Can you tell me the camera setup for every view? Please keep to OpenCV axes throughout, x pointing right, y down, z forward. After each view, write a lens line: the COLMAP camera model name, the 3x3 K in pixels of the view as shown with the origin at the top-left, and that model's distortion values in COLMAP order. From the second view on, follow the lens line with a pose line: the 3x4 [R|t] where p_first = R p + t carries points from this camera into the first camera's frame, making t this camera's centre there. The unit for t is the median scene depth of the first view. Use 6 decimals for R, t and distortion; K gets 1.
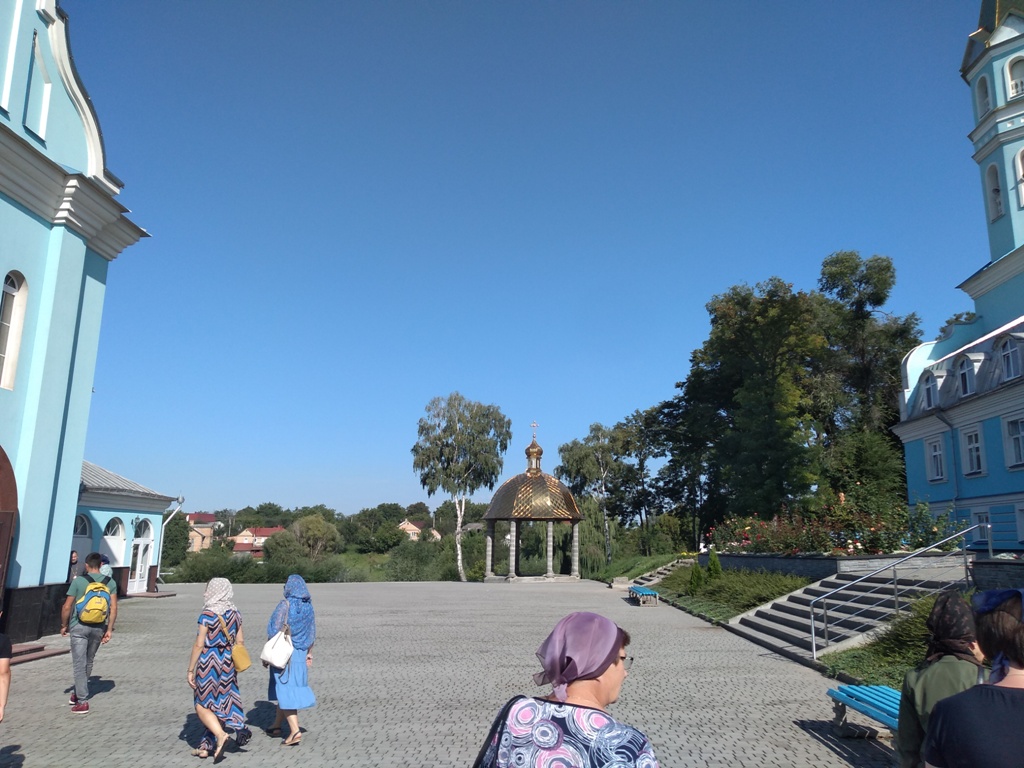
lens RADIAL K [[800.5, 0, 505.5], [0, 800.5, 369.0], [0, 0, 1]] dist [0.044057, -0.006457]
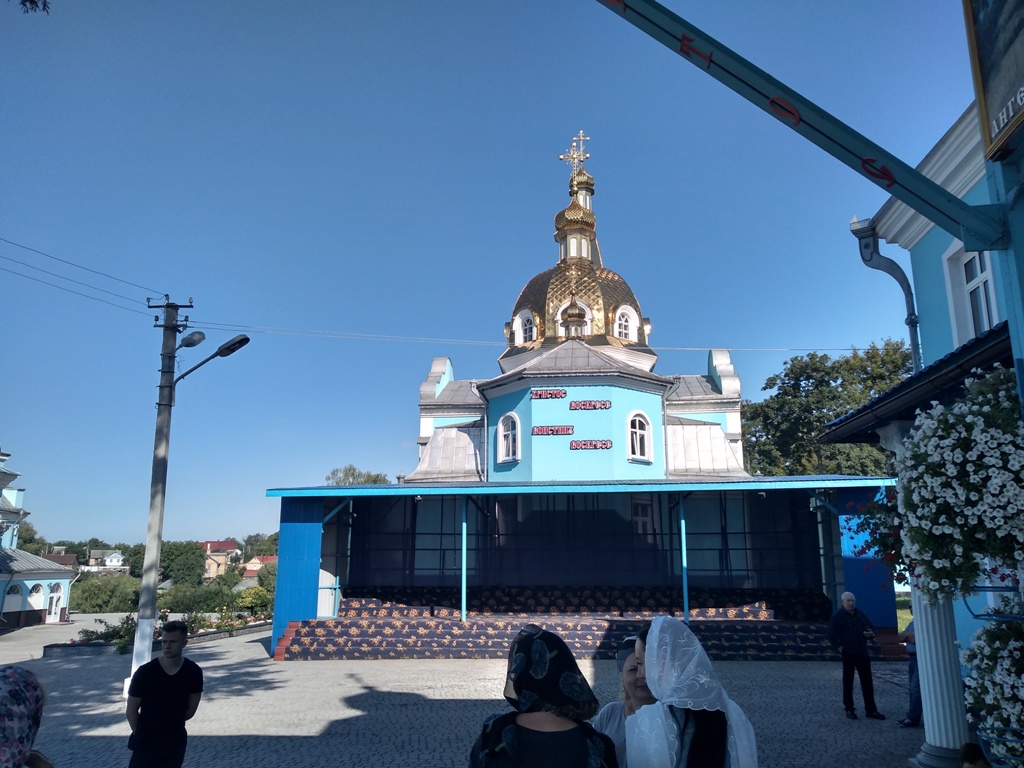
lens RADIAL K [[794.6, 0, 512.2], [0, 794.6, 381.9], [0, 0, 1]] dist [0.094131, -0.153283]
pose [[0.998875, -0.017635, -0.044027, 0.705996], [0.017371, 0.999829, -0.006382, -0.252960], [0.044132, 0.005610, 0.999010, -0.829031]]
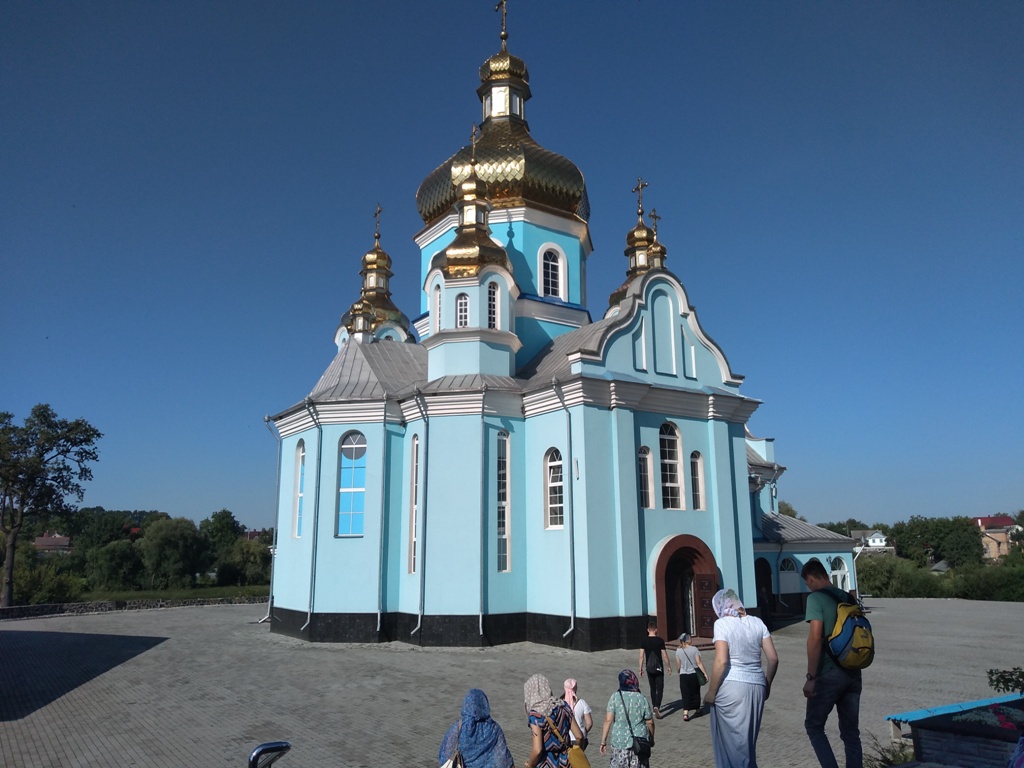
lens RADIAL K [[794.6, 0, 512.2], [0, 794.6, 381.9], [0, 0, 1]] dist [0.094131, -0.153283]
pose [[0.614564, -0.177886, -0.768549, 0.338422], [0.186853, 0.979345, -0.077261, -0.111200], [0.766418, -0.096124, 0.635109, -0.294875]]
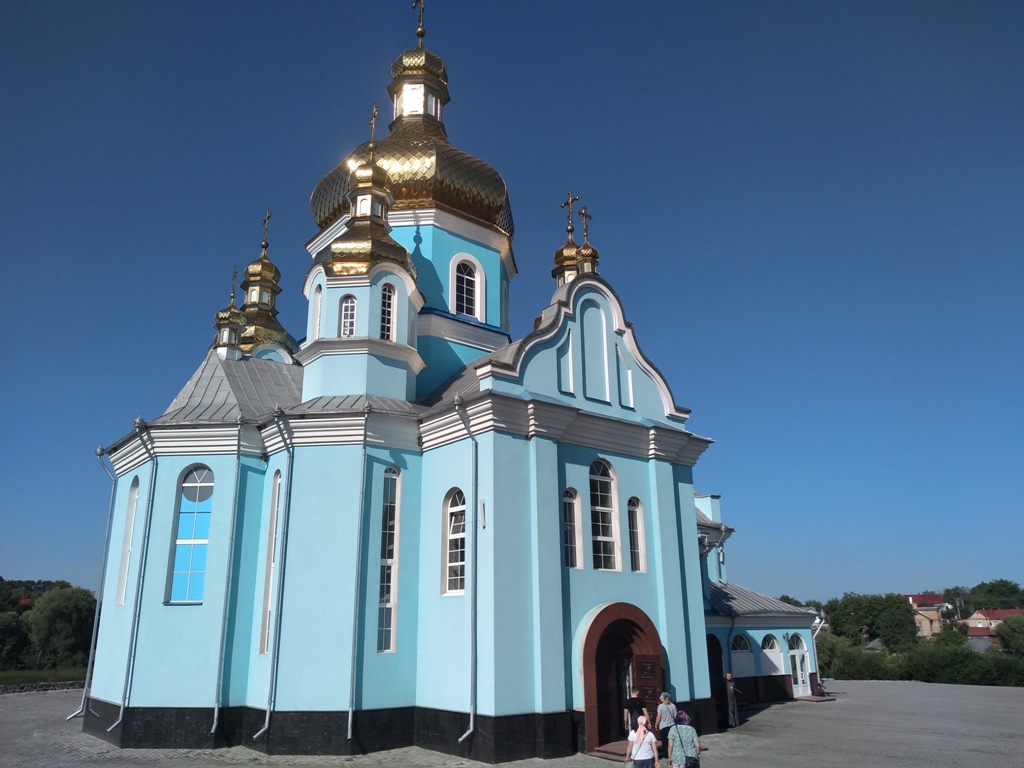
lens RADIAL K [[790.3, 0, 496.5], [0, 790.3, 369.3], [0, 0, 1]] dist [0.010618, -0.014614]
pose [[0.660960, -0.245423, -0.709154, 0.198812], [0.174687, 0.969367, -0.172662, -0.072225], [0.729806, -0.009757, 0.683585, -0.134674]]
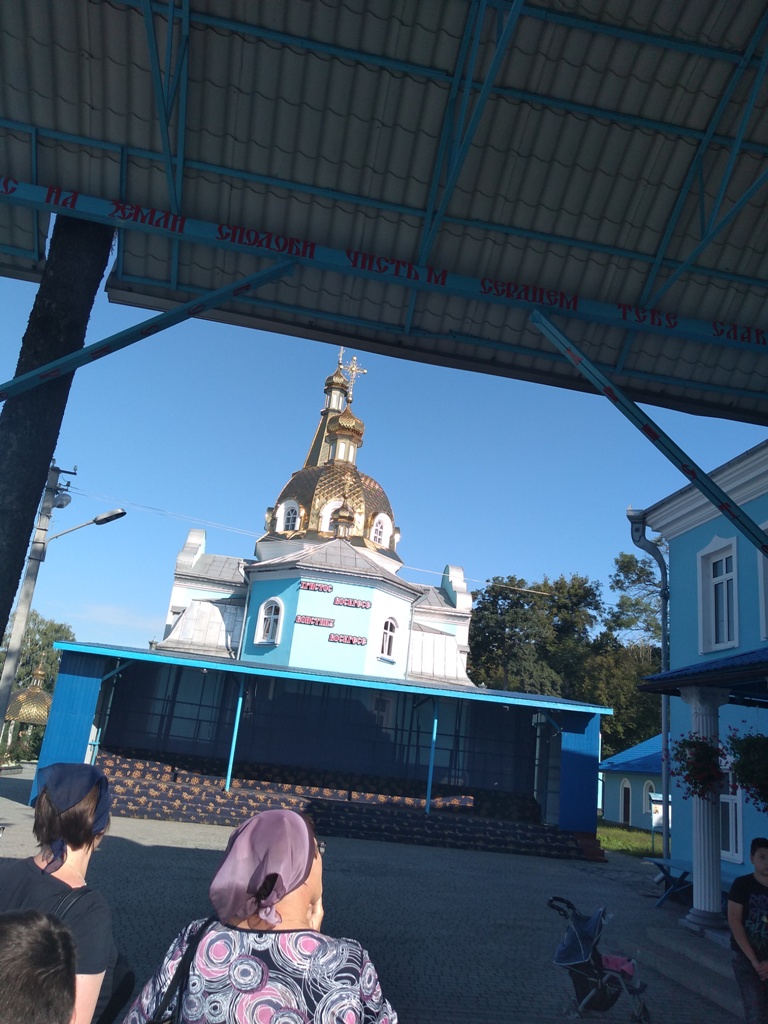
lens RADIAL K [[790.7, 0, 381.8], [0, 790.7, 497.9], [0, 0, 1]] dist [0.028397, -0.044179]
pose [[0.973675, 0.160847, 0.161508, 0.606744], [-0.145768, 0.984118, -0.101304, -0.265641], [-0.175237, 0.075094, 0.981658, -0.907784]]
